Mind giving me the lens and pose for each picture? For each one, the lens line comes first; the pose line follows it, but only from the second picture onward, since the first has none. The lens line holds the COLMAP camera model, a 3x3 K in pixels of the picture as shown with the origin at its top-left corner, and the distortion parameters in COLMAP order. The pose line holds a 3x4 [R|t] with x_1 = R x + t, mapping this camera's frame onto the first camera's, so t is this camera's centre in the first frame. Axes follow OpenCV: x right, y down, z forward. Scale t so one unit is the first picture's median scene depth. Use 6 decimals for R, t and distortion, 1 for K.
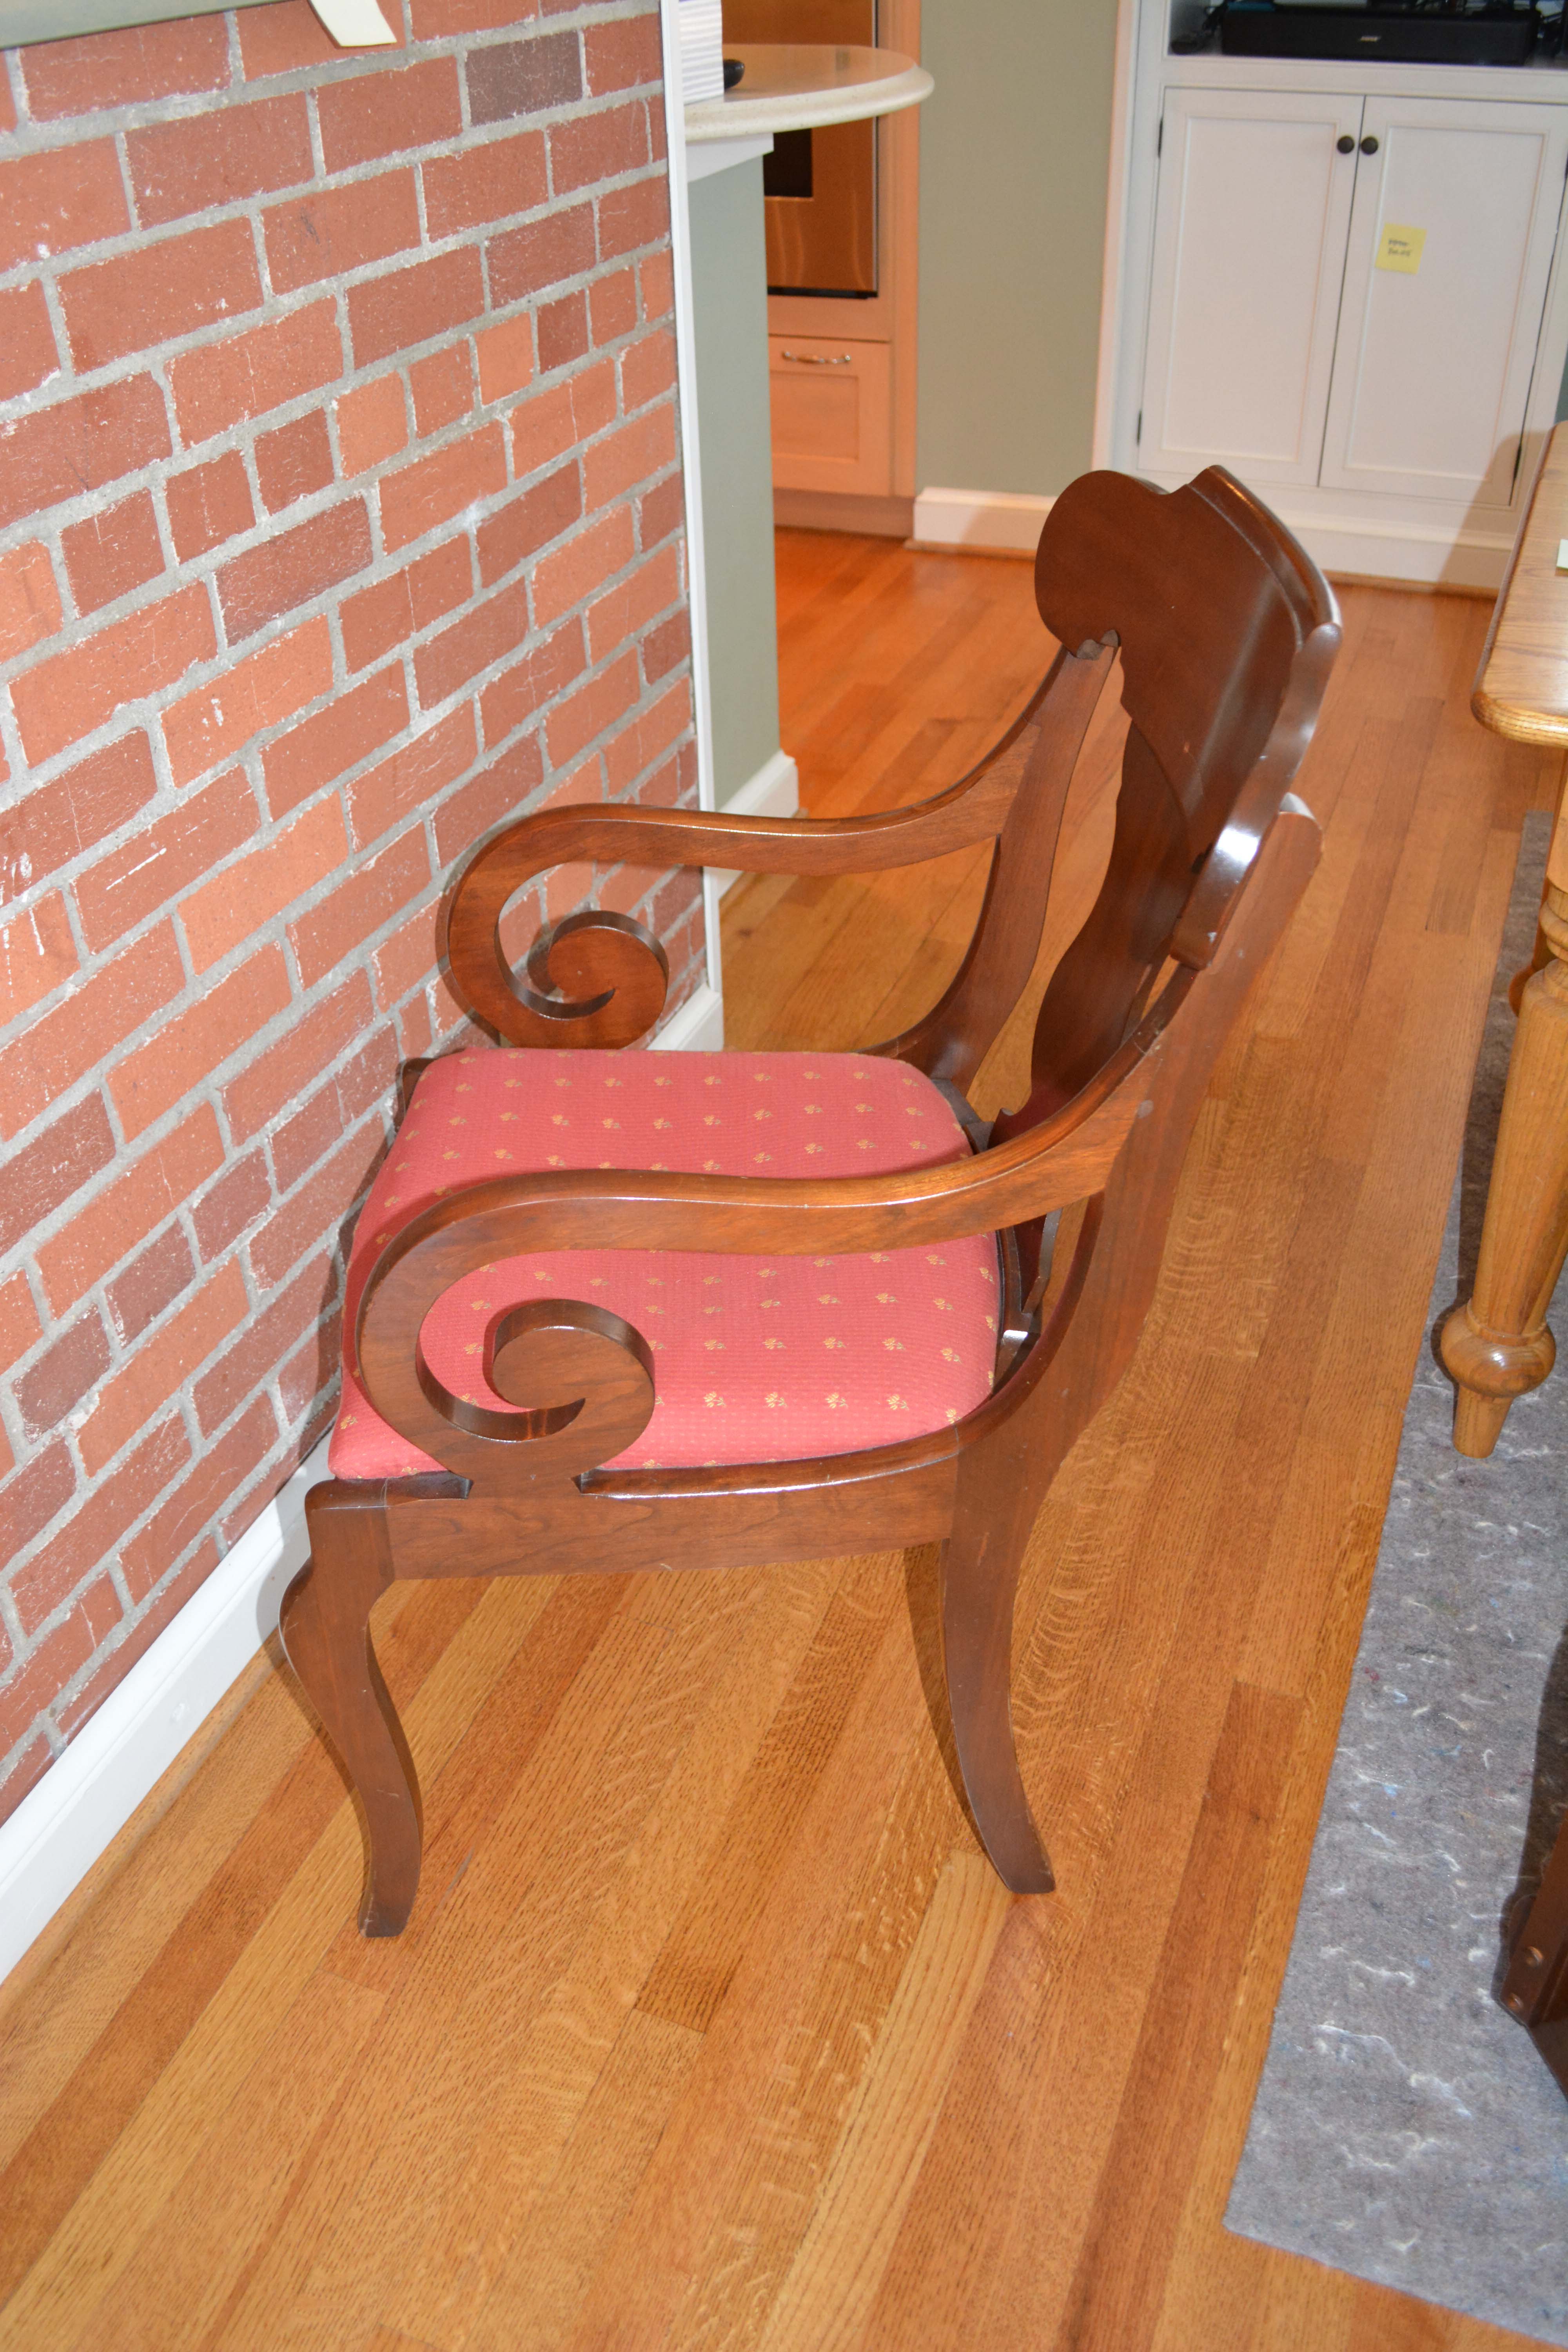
lens RADIAL K [[1966.9, 0, 776.9], [0, 1966.9, 1180.9], [0, 0, 1]] dist [-0.078936, 0.013842]
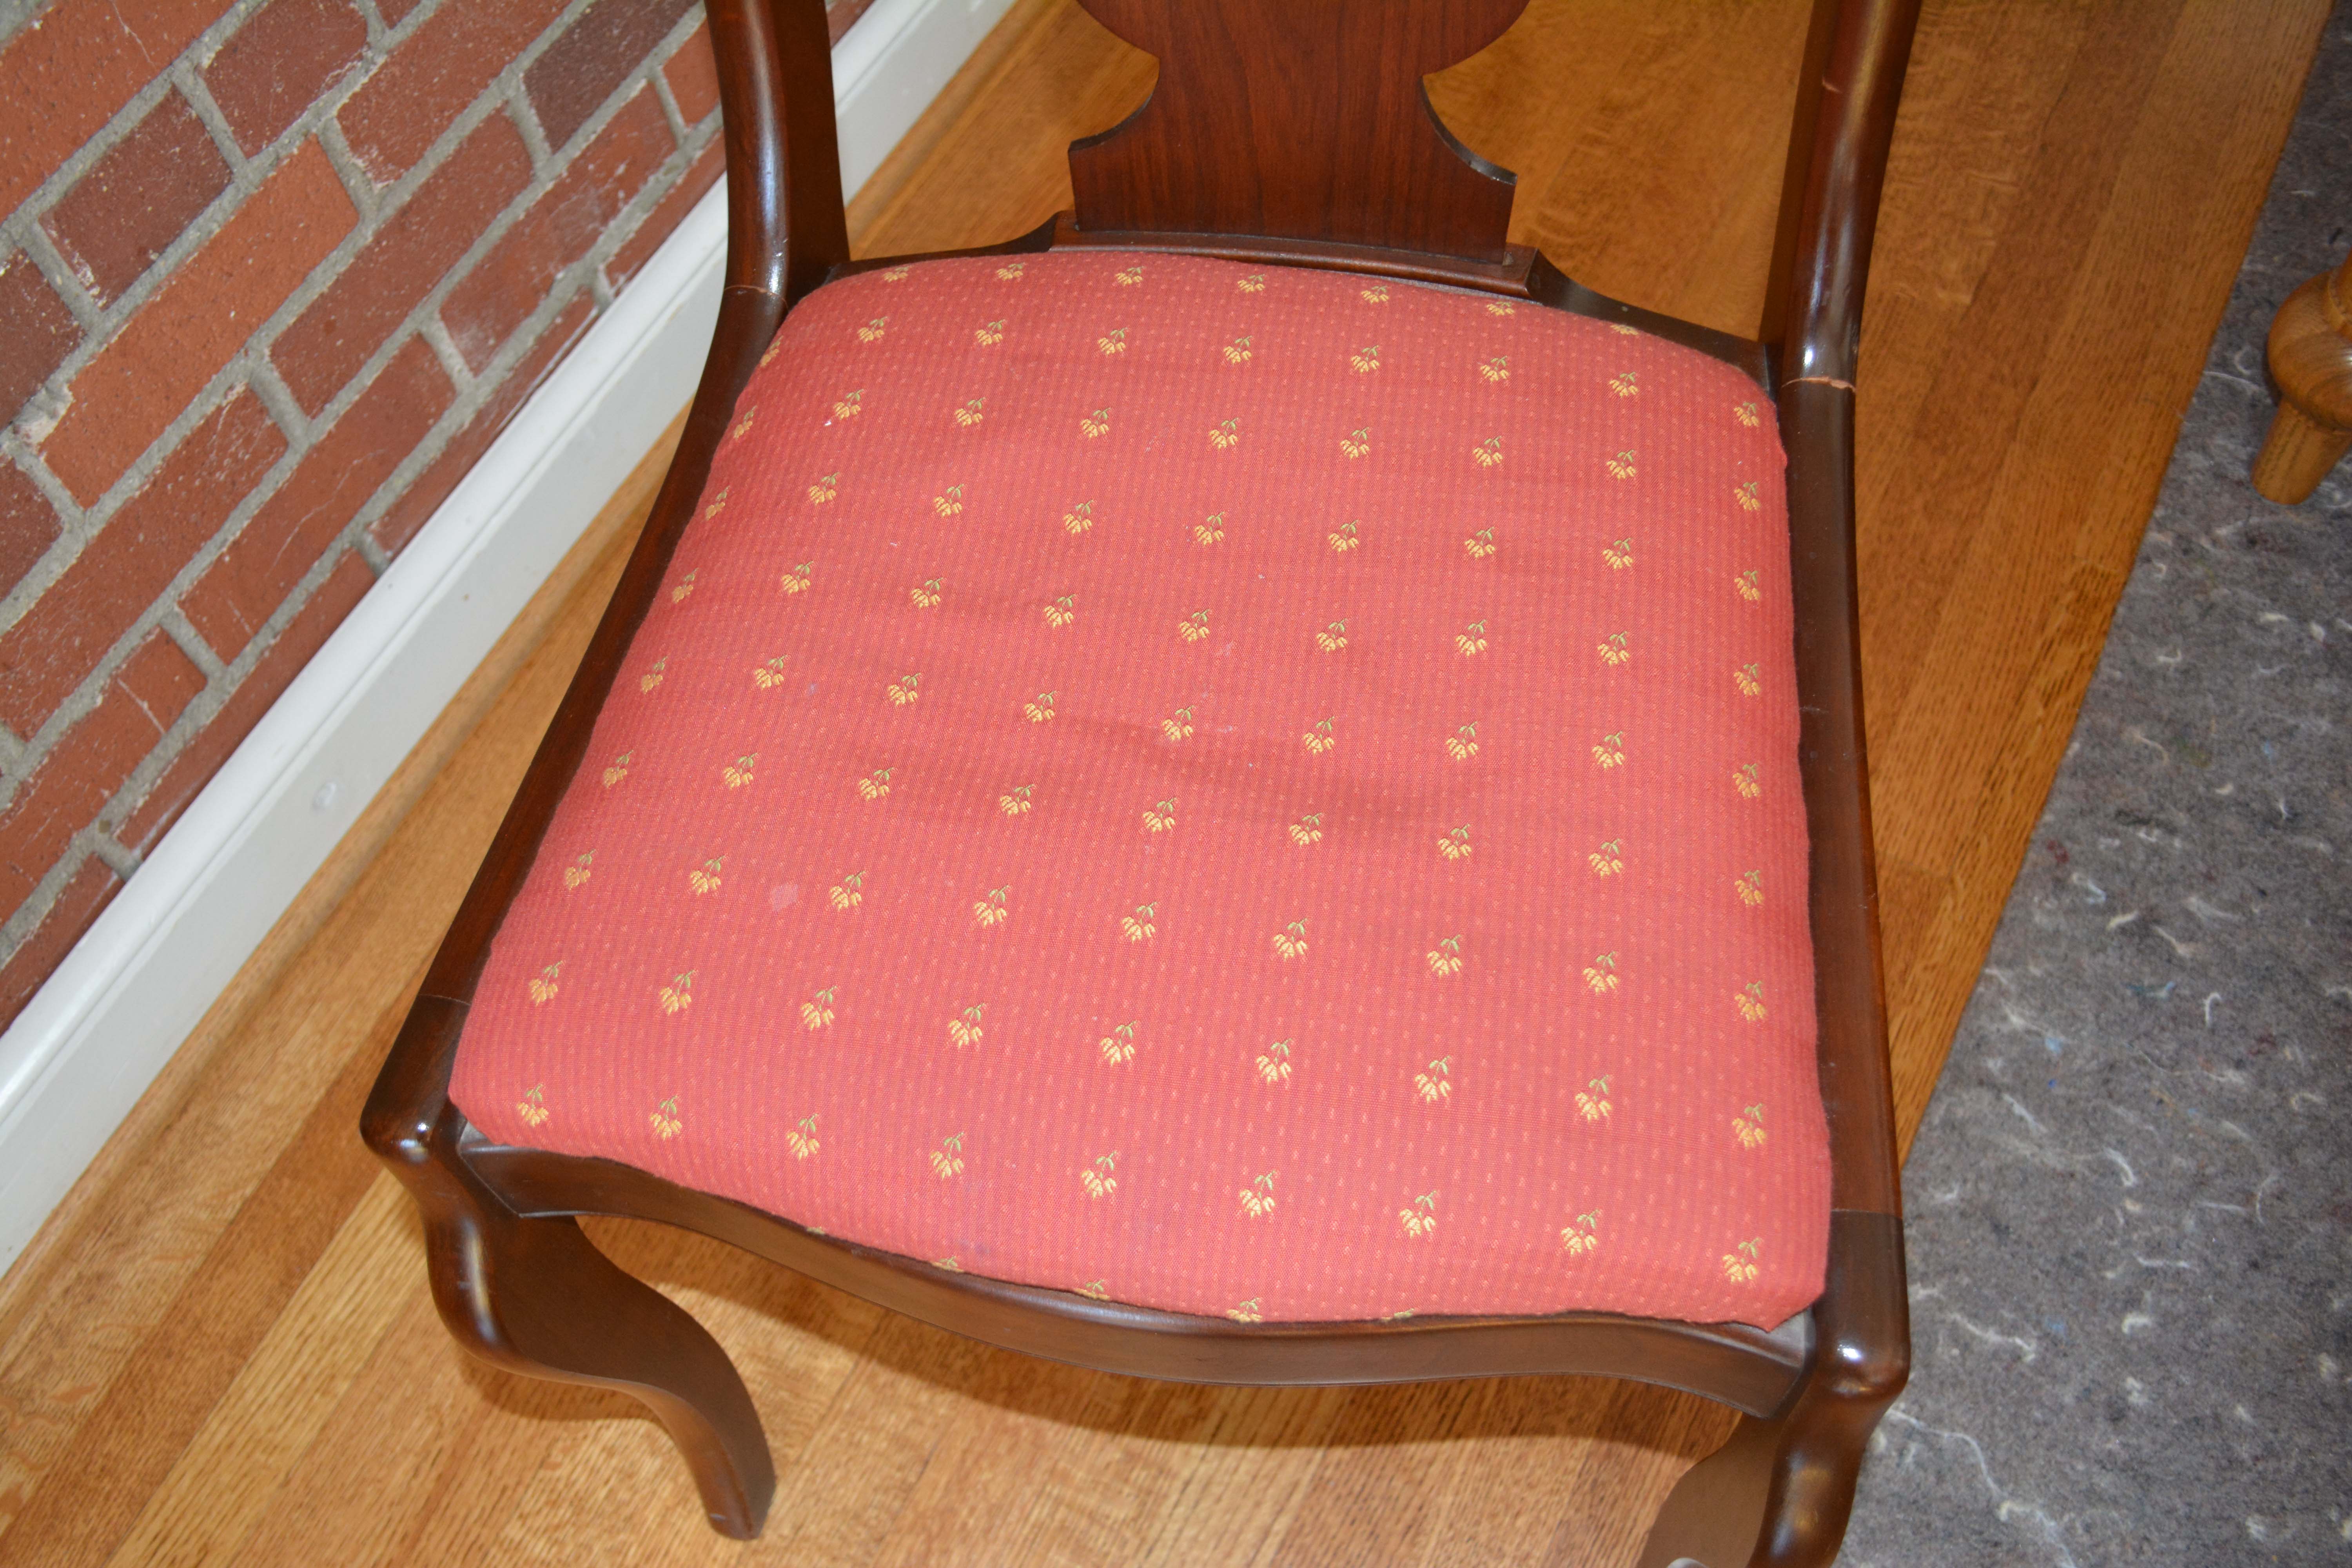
lens RADIAL K [[2060.4, 0, 1171.8], [0, 2060.4, 818.9], [0, 0, 1]] dist [-0.074600, 0.011887]
pose [[0.992563, 0.076079, -0.095031, 0.075545], [-0.028259, 0.903325, 0.428025, -0.049761], [0.118408, -0.422156, 0.898757, 0.370223]]
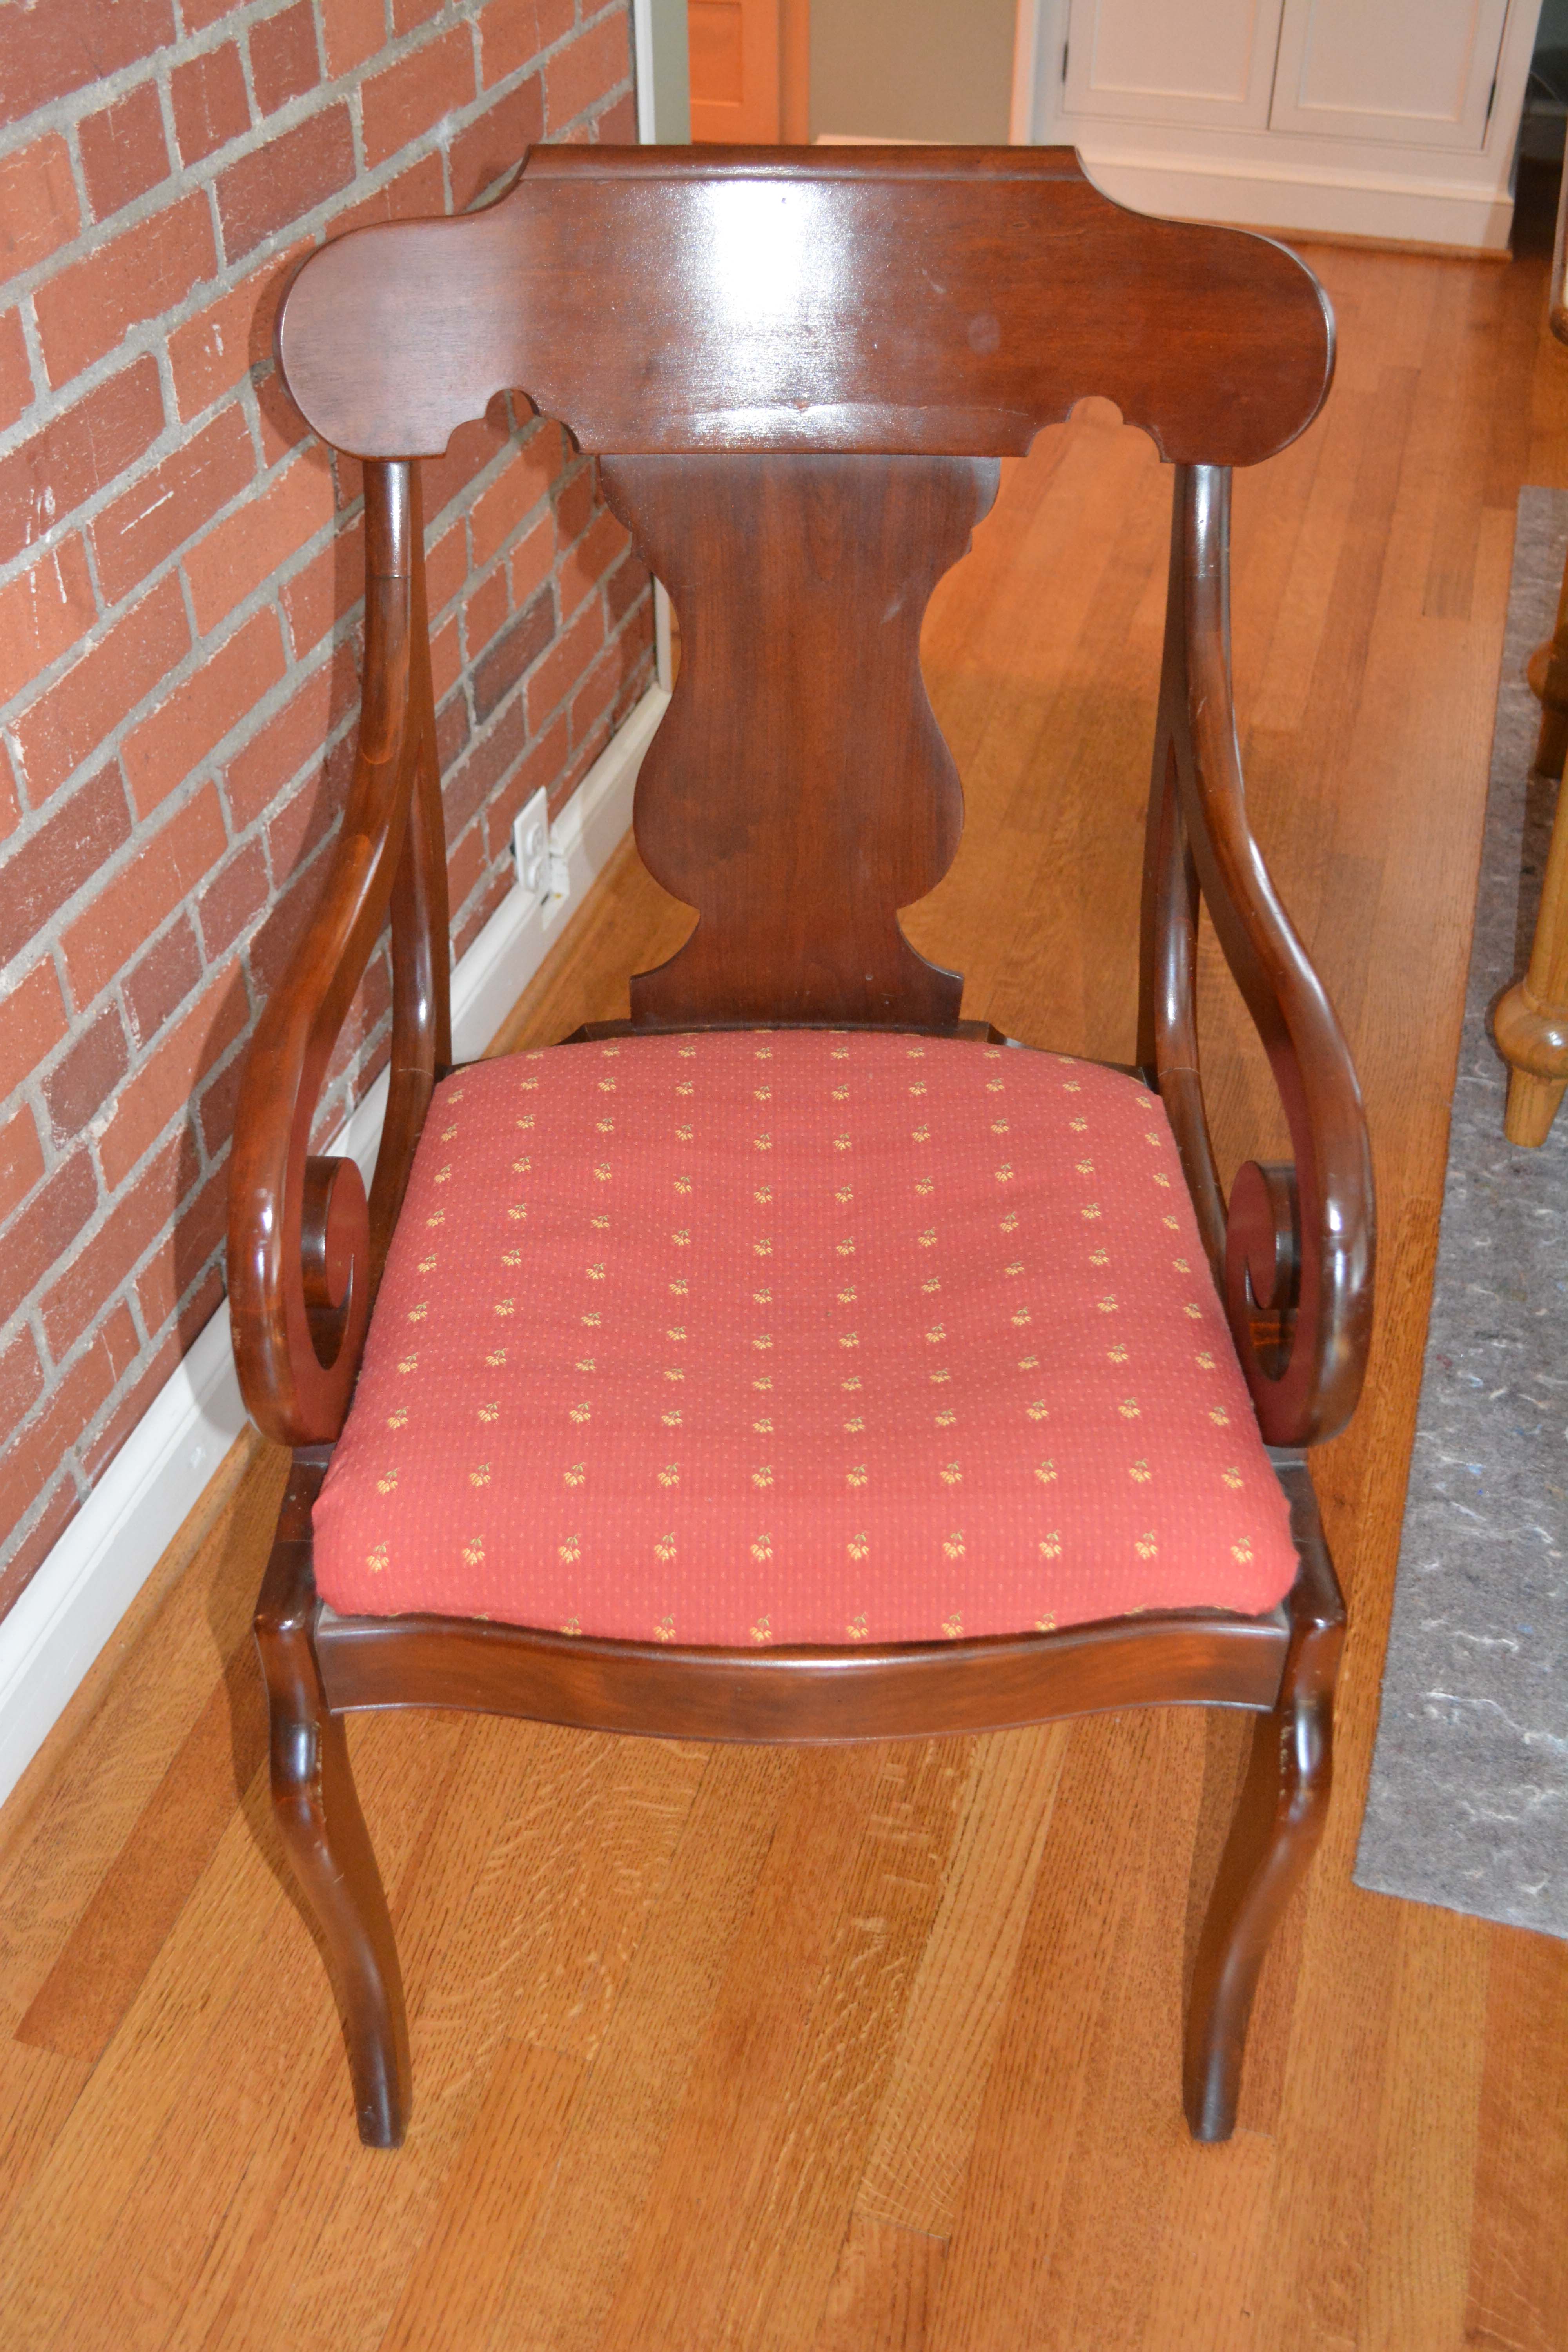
lens RADIAL K [[2276.2, 0, 782.8], [0, 2276.2, 1167.1], [0, 0, 1]] dist [-0.064131, 0.010567]
pose [[0.995629, -0.040986, 0.083926, -0.118979], [0.034315, 0.996249, 0.079435, 0.062824], [-0.086867, -0.076208, 0.993301, -0.083692]]
